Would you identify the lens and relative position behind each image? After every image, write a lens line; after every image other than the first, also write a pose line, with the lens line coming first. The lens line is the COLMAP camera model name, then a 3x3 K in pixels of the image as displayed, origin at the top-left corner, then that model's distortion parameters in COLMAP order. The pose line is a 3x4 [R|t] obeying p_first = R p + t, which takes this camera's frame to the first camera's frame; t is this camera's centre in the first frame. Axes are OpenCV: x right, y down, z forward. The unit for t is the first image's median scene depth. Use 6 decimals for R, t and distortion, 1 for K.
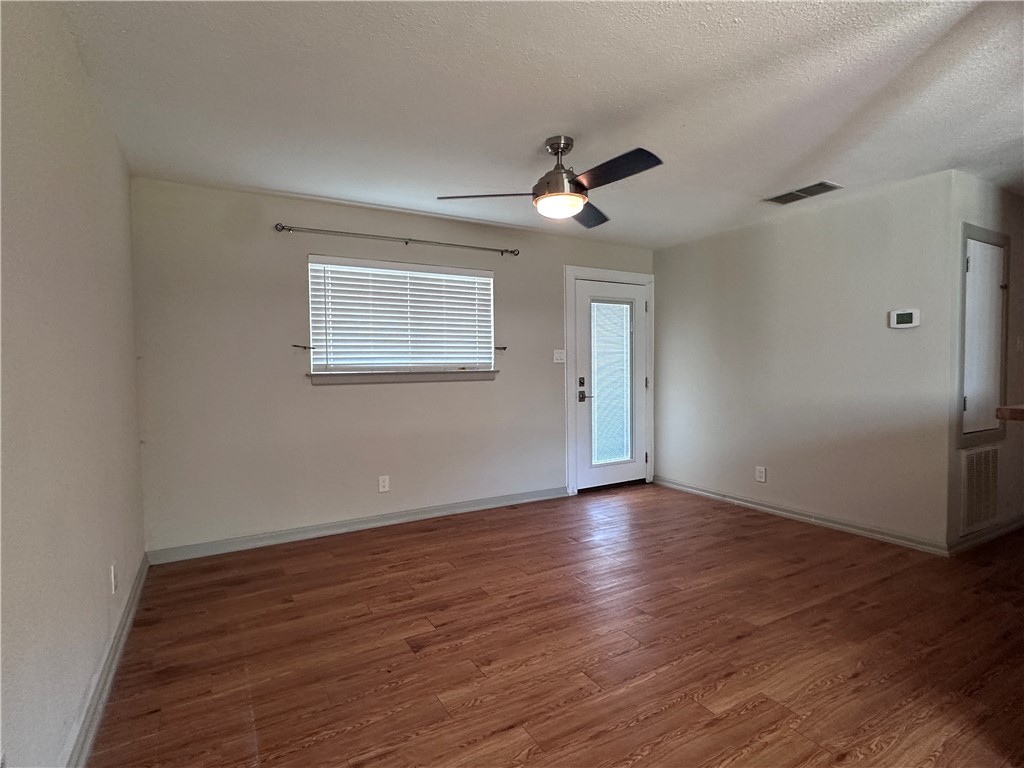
lens RADIAL K [[515.2, 0, 510.7], [0, 515.2, 383.4], [0, 0, 1]] dist [-0.001039, -0.001016]
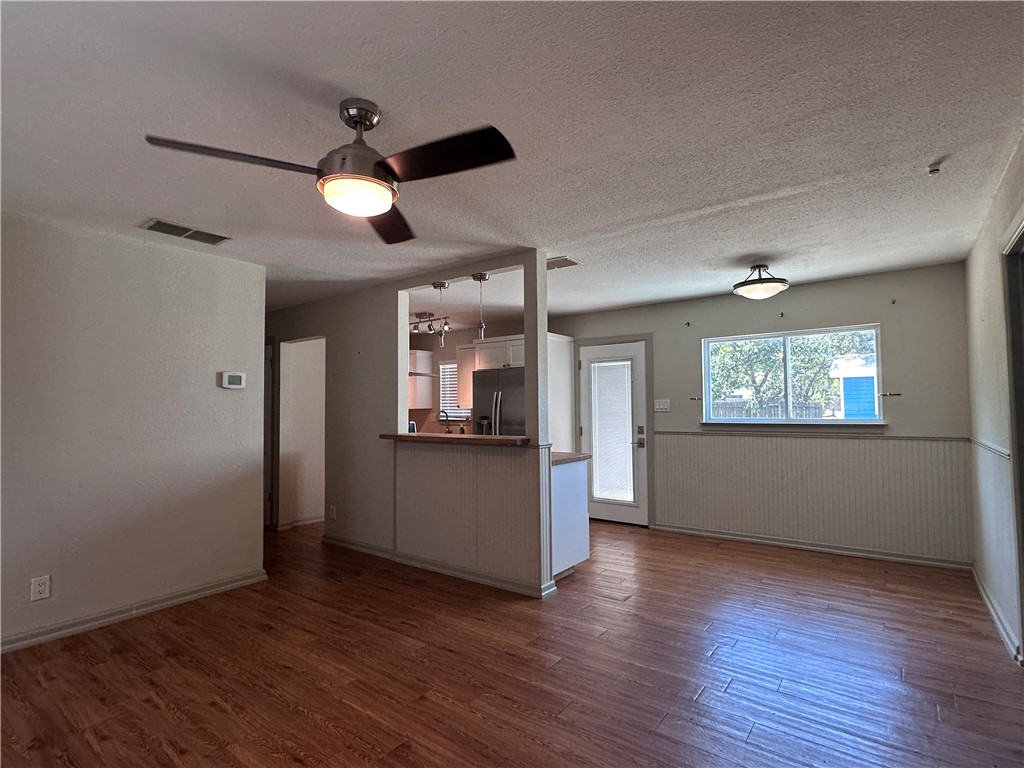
lens RADIAL K [[515.2, 0, 507.6], [0, 515.2, 384.4], [0, 0, 1]] dist [-0.001039, -0.001016]
pose [[-0.374225, 0.056808, 0.925596, -0.498185], [0.047534, 0.997985, -0.042033, -0.042157], [-0.926119, 0.028268, -0.376171, 0.886513]]
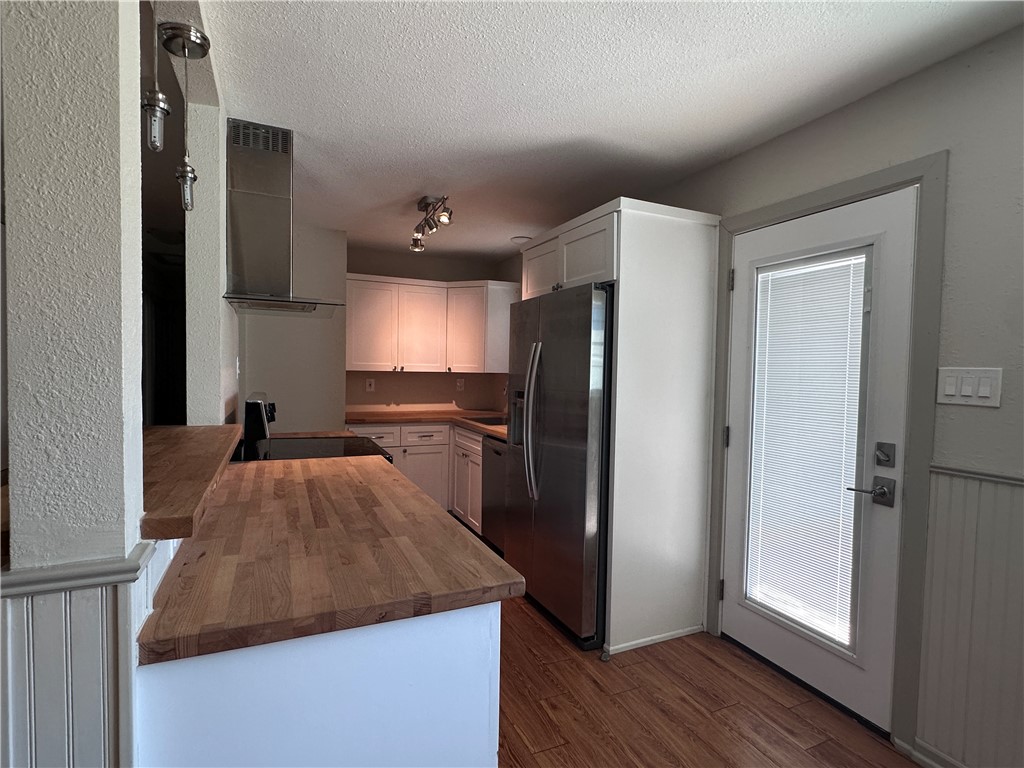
lens RADIAL K [[515.2, 0, 509.9], [0, 515.2, 386.0], [0, 0, 1]] dist [-0.001039, -0.001016]
pose [[0.119516, -0.018949, 0.992651, -0.184162], [0.013300, 0.999759, 0.017484, -0.039576], [-0.992743, 0.011112, 0.119739, 0.612307]]
